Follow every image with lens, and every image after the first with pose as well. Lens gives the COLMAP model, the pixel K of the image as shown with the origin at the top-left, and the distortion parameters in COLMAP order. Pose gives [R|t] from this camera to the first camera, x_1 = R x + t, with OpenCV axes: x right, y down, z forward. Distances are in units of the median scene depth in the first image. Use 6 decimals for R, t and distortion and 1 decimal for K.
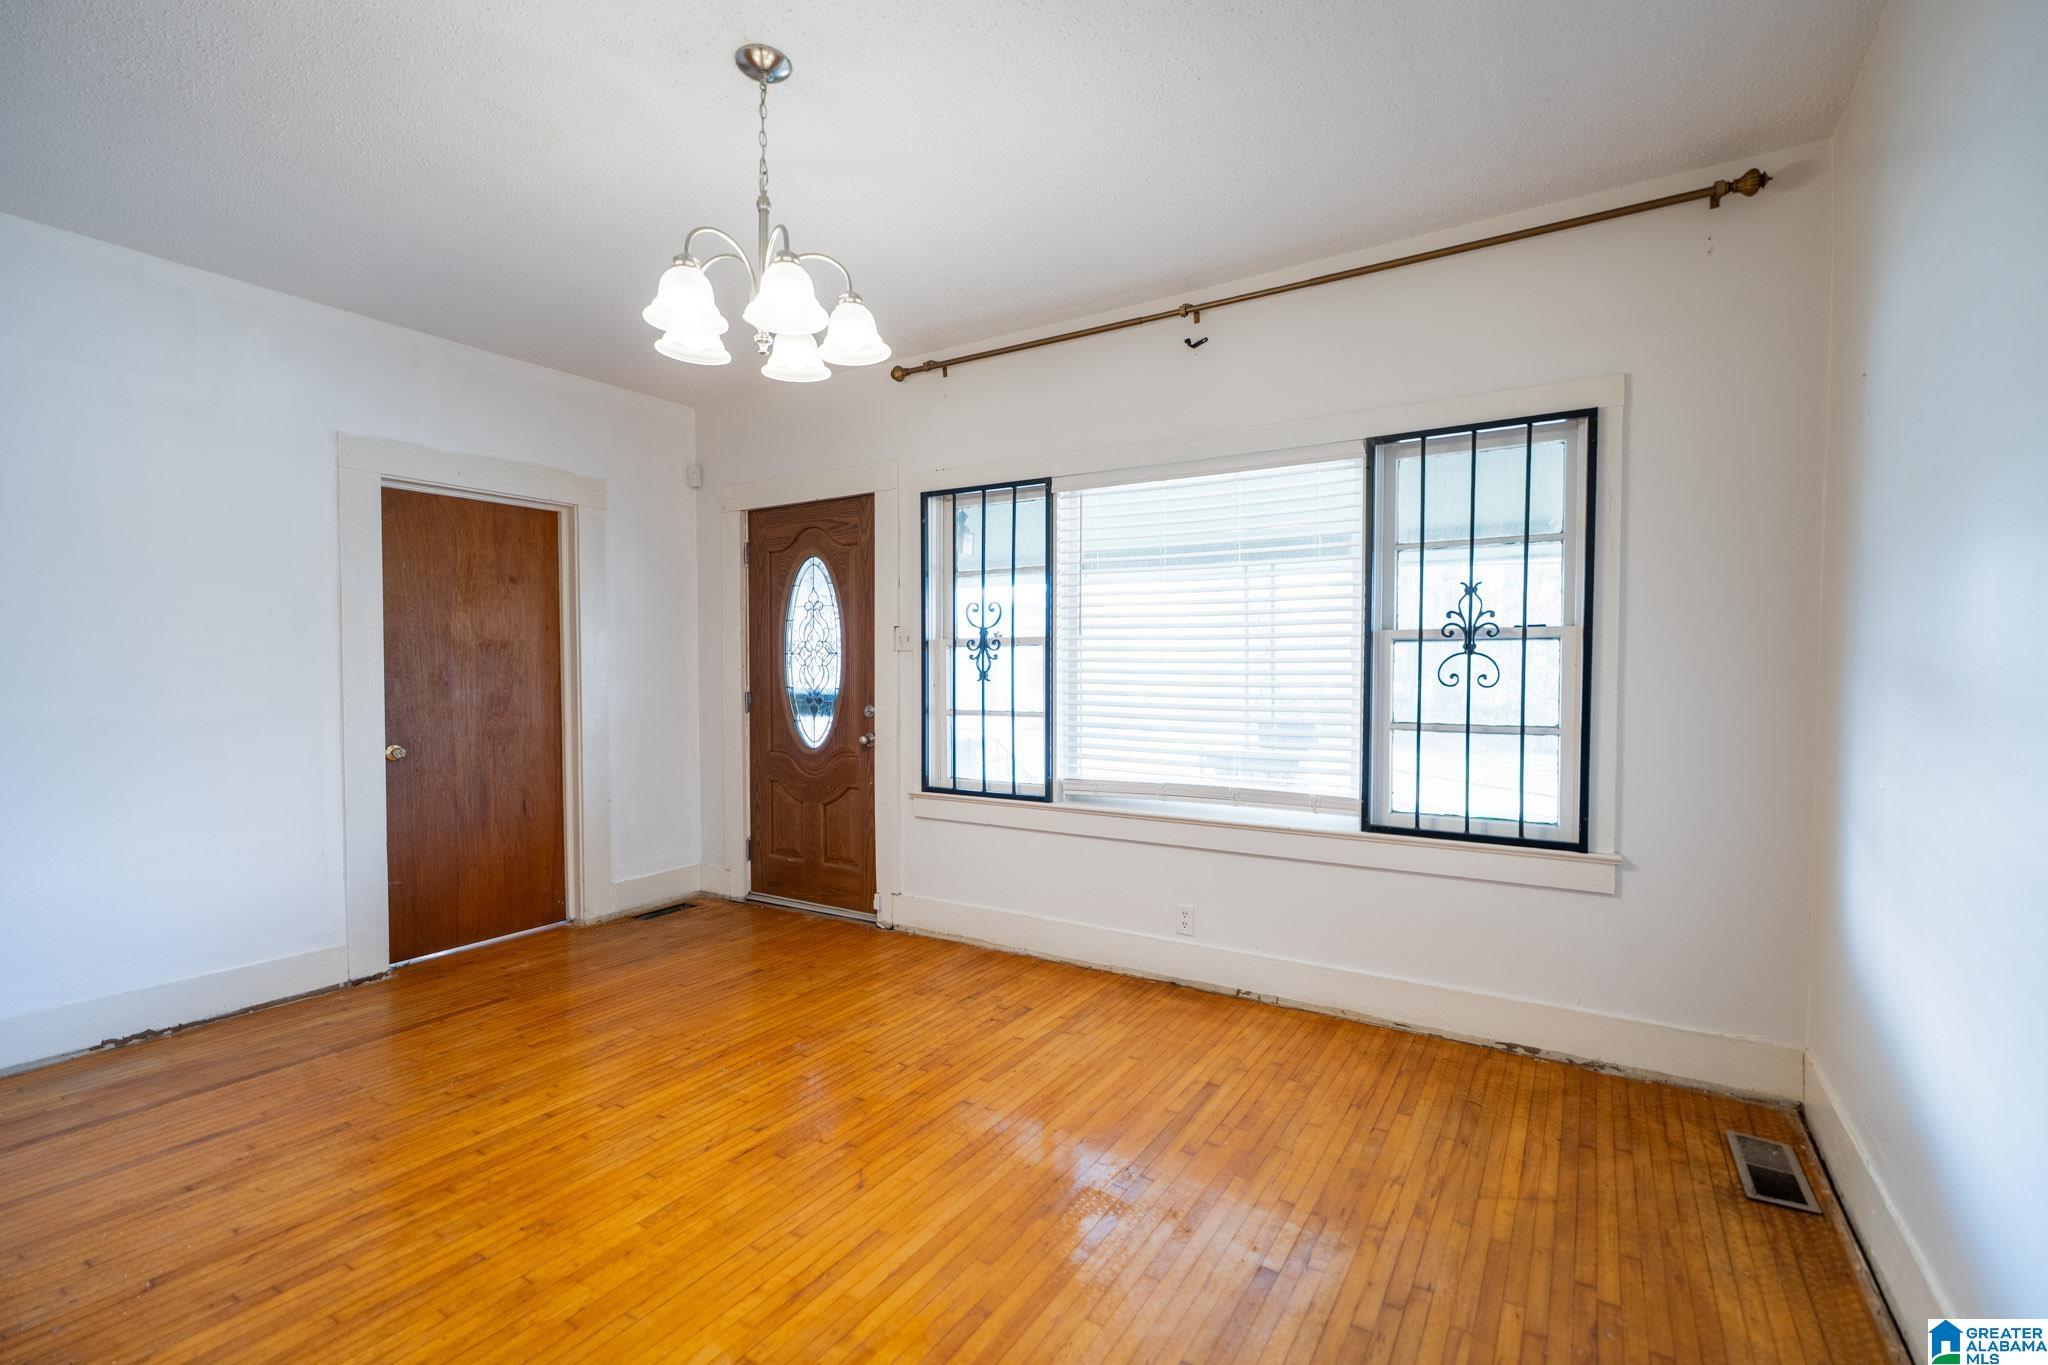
lens RADIAL K [[917.4, 0, 1027.5], [0, 917.4, 682.5], [0, 0, 1]] dist [-0.015669, -0.000016]
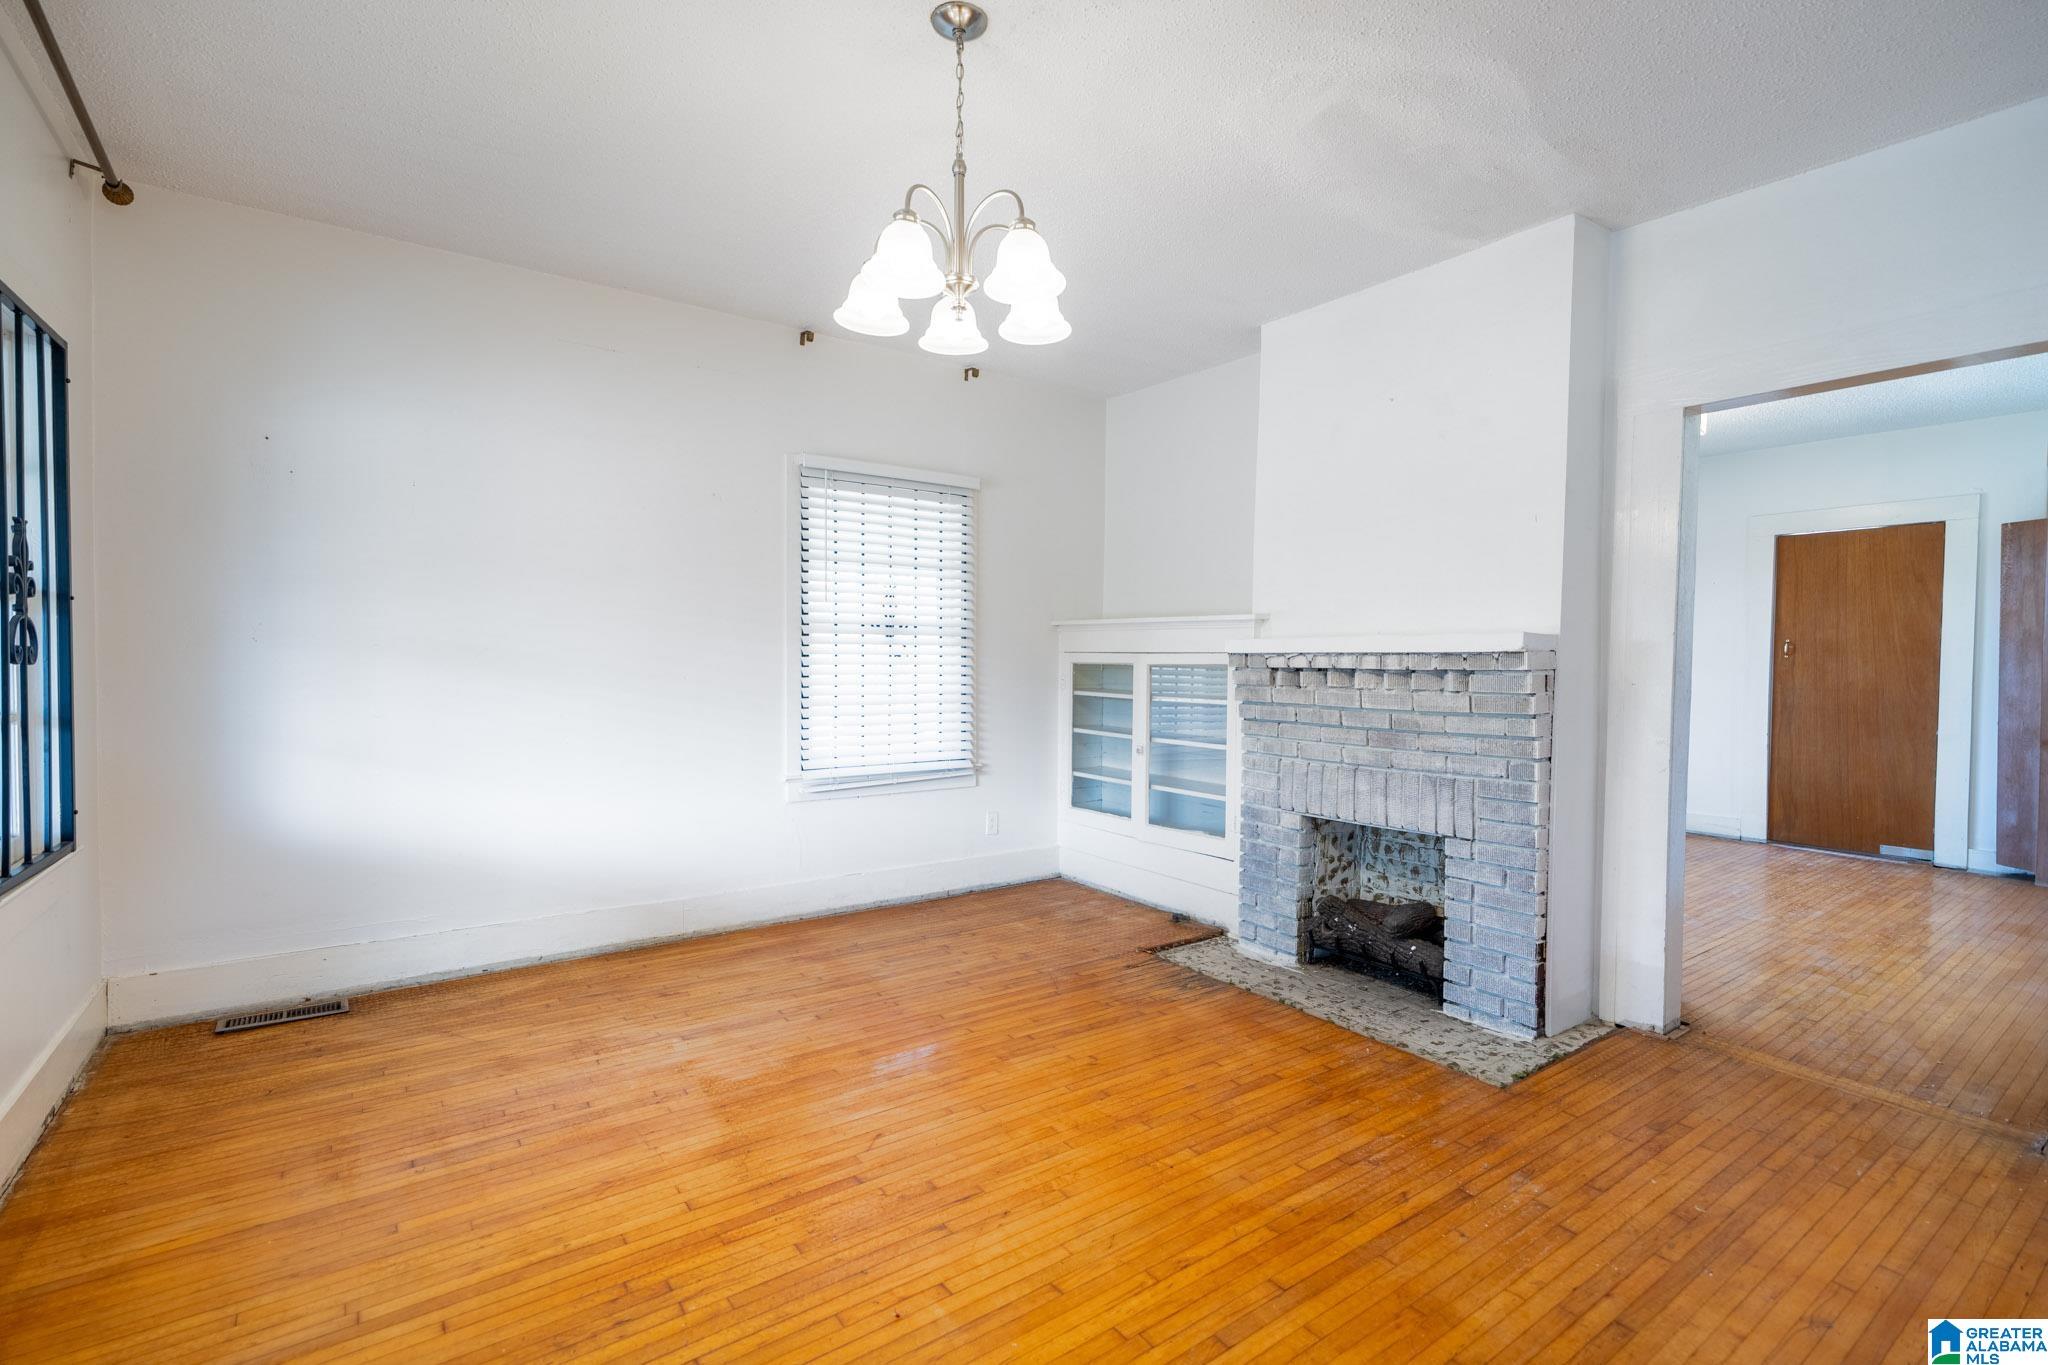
lens RADIAL K [[917.4, 0, 1019.4], [0, 917.4, 679.0], [0, 0, 1]] dist [-0.015669, -0.000016]
pose [[-0.923728, -0.023006, 0.382358, -0.657934], [-0.009661, 0.999276, 0.036786, -0.021196], [-0.382928, 0.030287, -0.923282, 1.713790]]
